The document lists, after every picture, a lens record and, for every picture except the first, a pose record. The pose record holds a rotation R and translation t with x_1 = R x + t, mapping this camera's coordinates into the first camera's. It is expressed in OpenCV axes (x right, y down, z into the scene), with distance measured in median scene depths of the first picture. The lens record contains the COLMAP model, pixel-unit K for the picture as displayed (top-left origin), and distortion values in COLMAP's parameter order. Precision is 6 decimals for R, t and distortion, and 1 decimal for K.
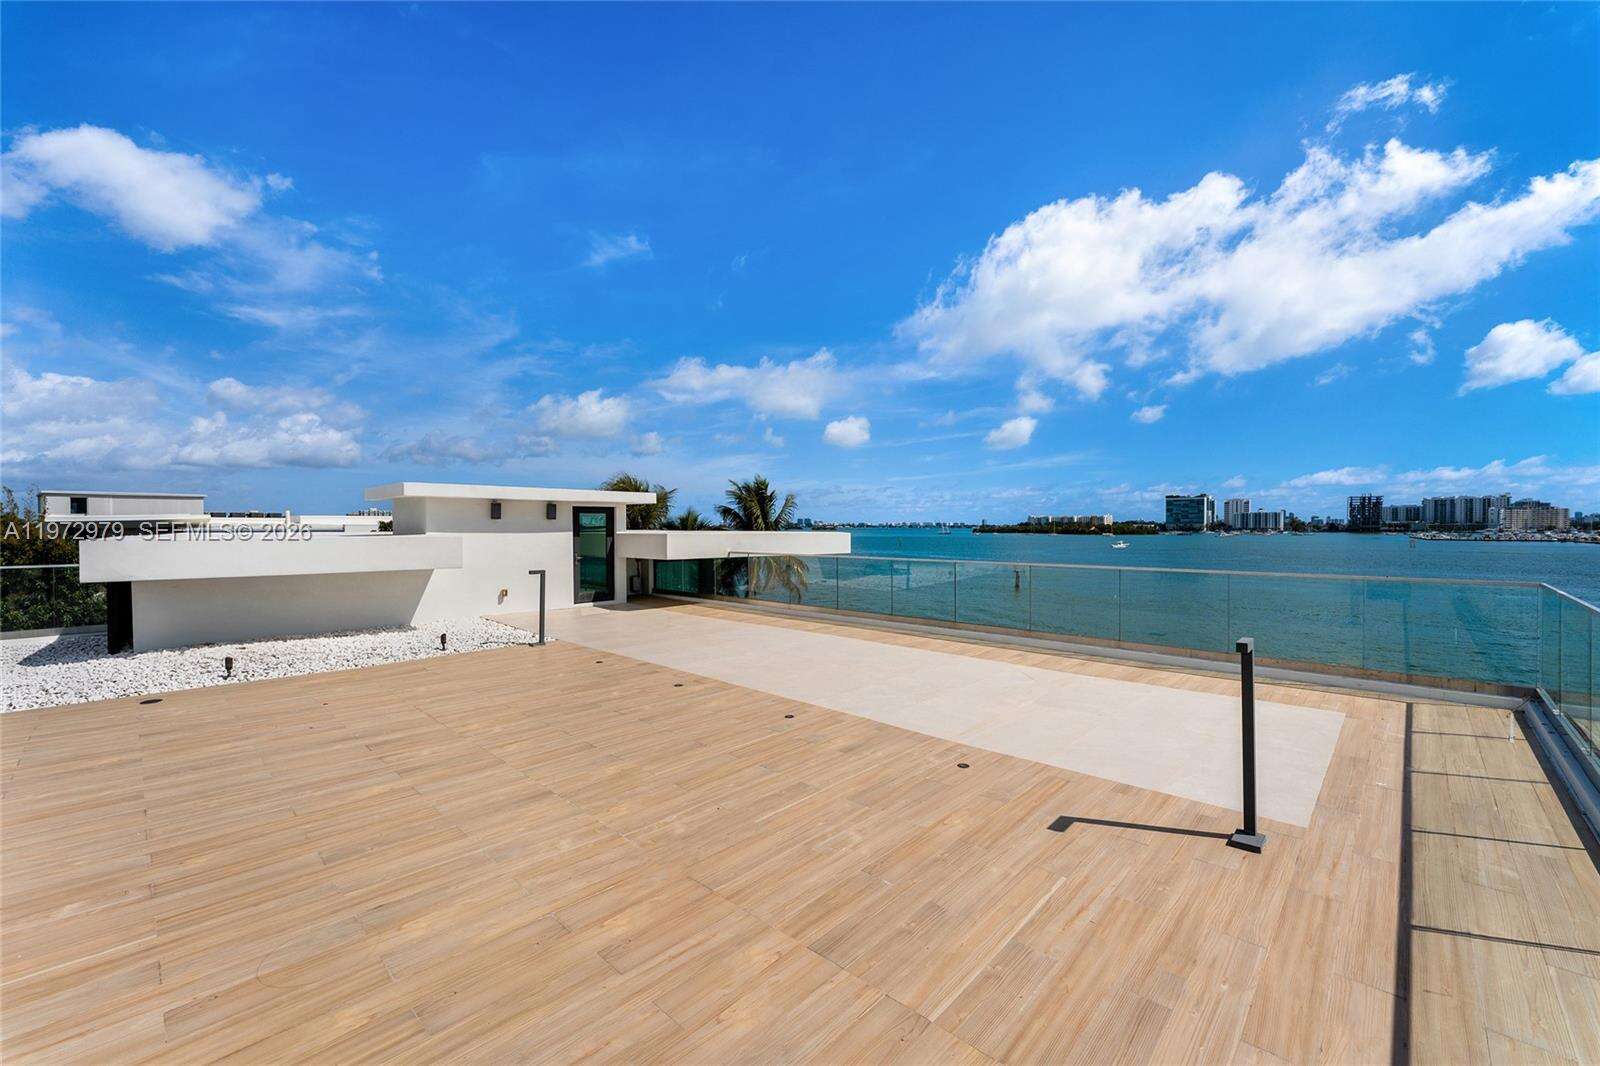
lens RADIAL K [[656.5, 0, 786.7], [0, 656.5, 527.3], [0, 0, 1]] dist [0.004731, -0.001328]
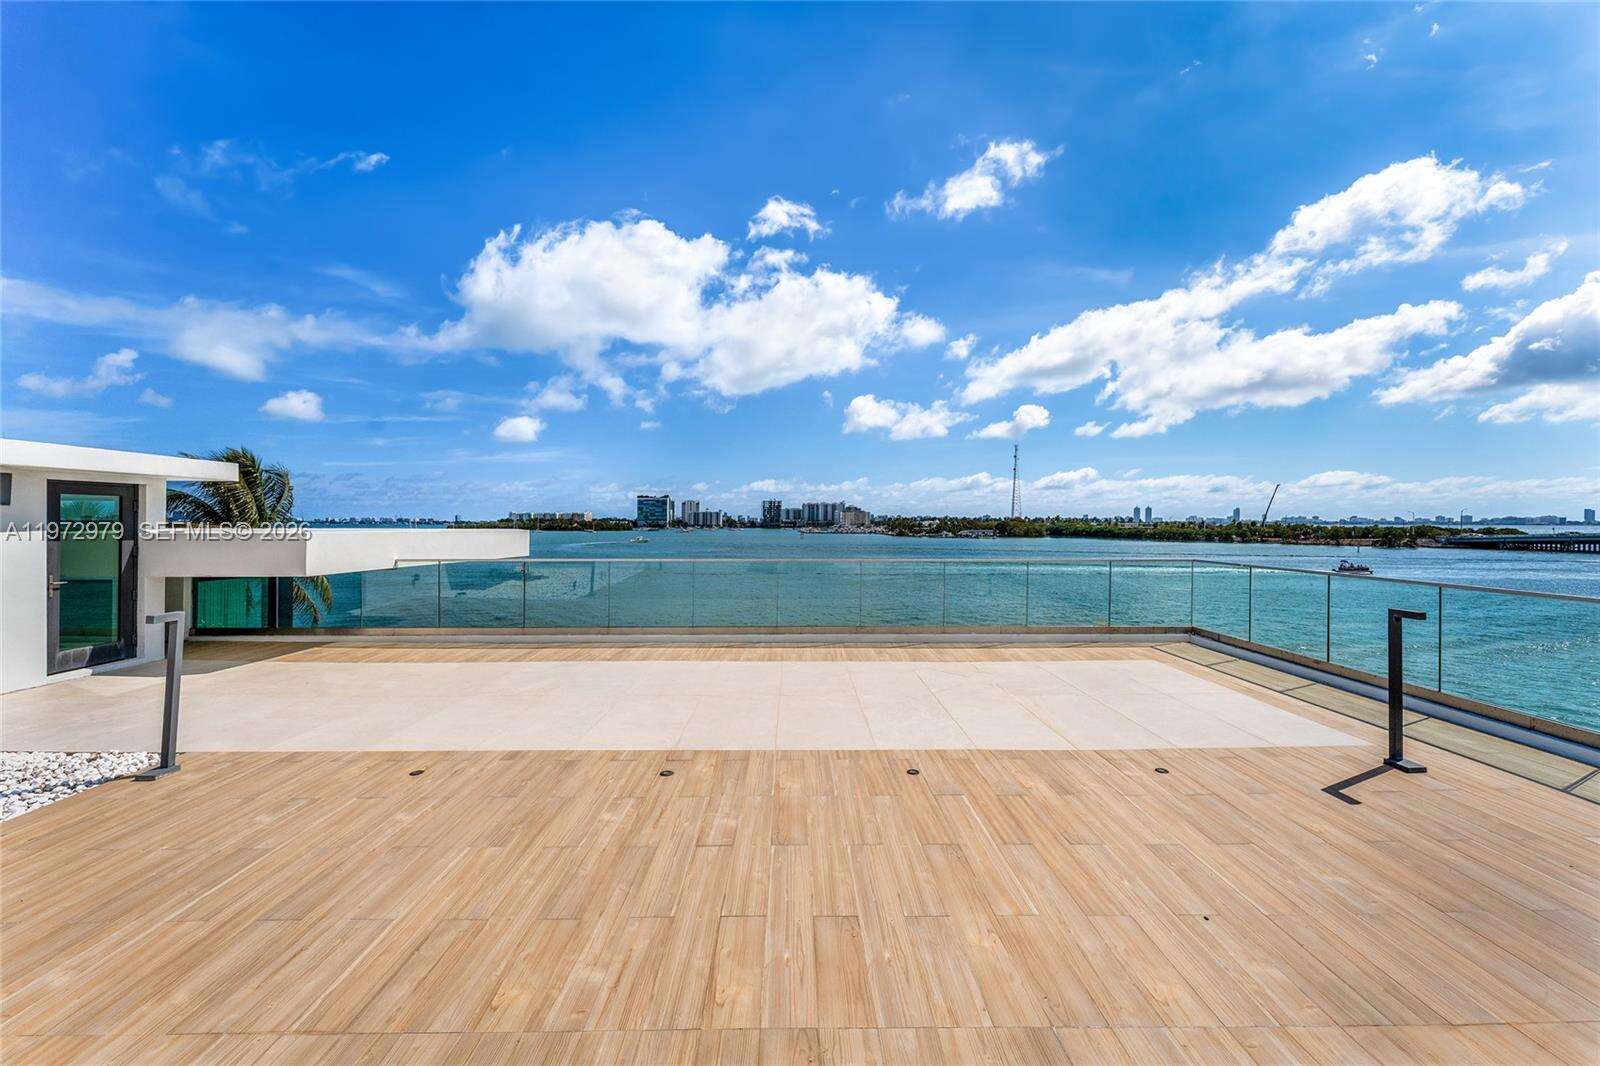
lens RADIAL K [[656.5, 0, 811.1], [0, 656.5, 522.6], [0, 0, 1]] dist [0.004731, -0.001328]
pose [[0.706556, 0.002115, 0.707654, -0.042102], [-0.000561, 0.999997, -0.002428, 0.000233], [-0.707657, 0.001318, 0.706555, 0.037572]]
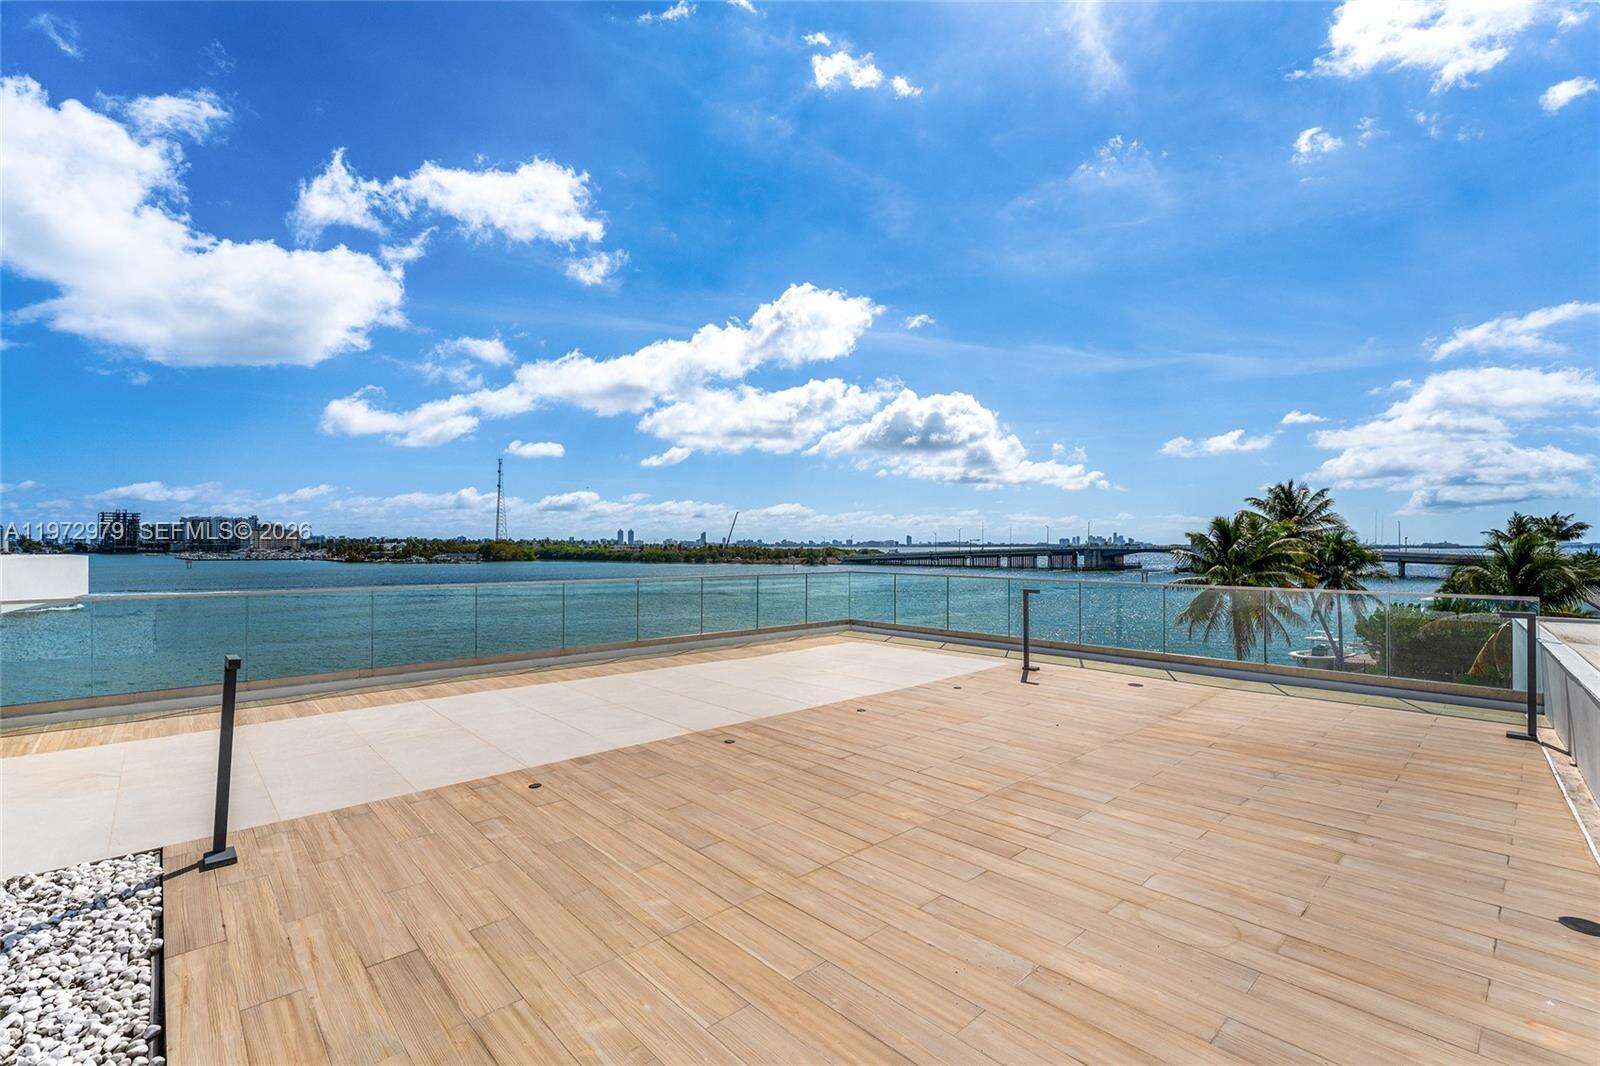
lens RADIAL K [[689.4, 0, 811.6], [0, 689.4, 542.6], [0, 0, 1]] dist [-0.004277, 0.000949]
pose [[0.050785, 0.005890, 0.998692, -0.082338], [0.001711, 0.999981, -0.005985, 0.000125], [-0.998708, 0.002013, 0.050773, 0.069868]]
